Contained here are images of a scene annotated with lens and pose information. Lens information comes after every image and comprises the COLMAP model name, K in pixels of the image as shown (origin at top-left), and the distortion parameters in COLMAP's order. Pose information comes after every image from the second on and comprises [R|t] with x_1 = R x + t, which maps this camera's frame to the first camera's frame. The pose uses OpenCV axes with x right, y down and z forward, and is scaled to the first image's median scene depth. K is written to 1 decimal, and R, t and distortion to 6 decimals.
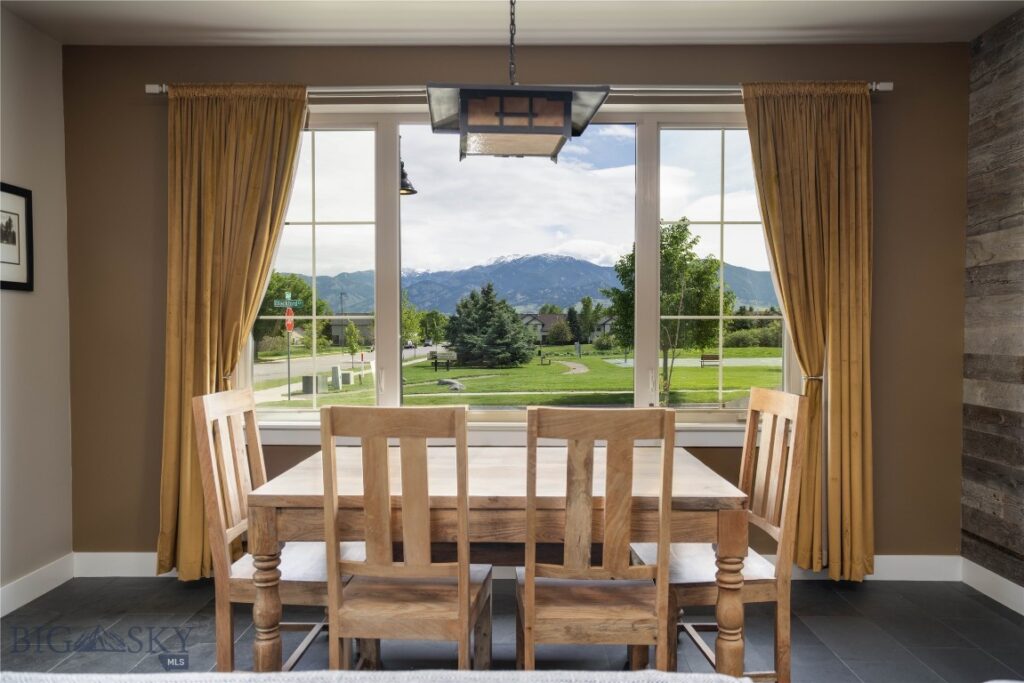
lens RADIAL K [[707.1, 0, 498.5], [0, 707.1, 361.4], [0, 0, 1]] dist [0.022299, 0.002014]
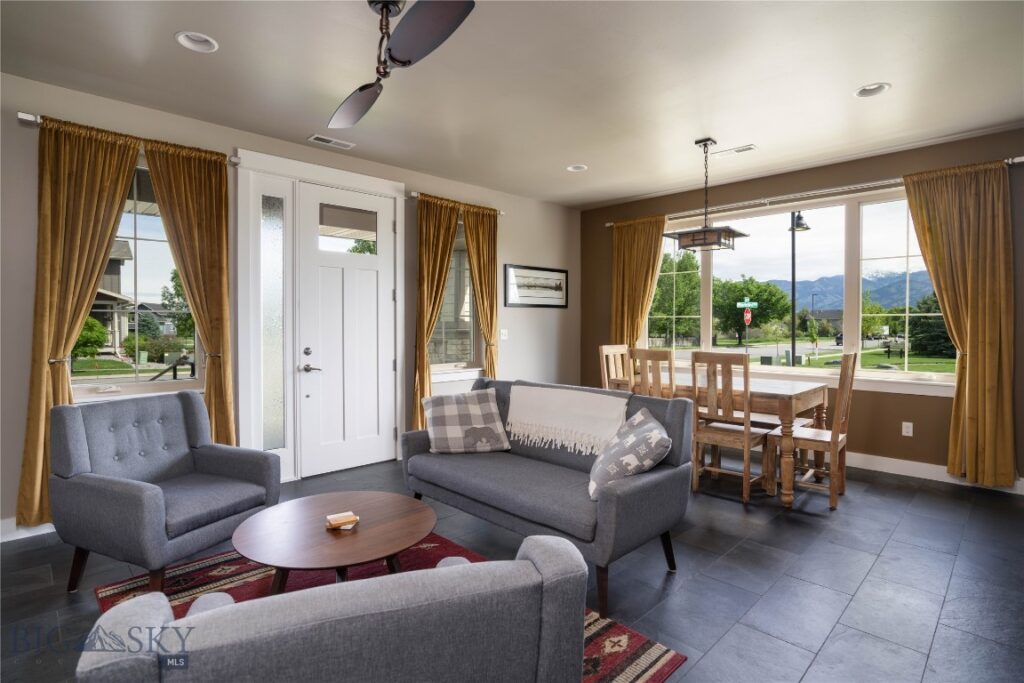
lens RADIAL K [[516.1, 0, 509.6], [0, 516.1, 334.5], [0, 0, 1]] dist [-0.019532, 0.000715]
pose [[0.712592, 0.013590, -0.701447, 0.524141], [-0.030072, 0.999485, -0.011186, 0.025845], [0.700933, 0.029065, 0.712634, -0.493164]]
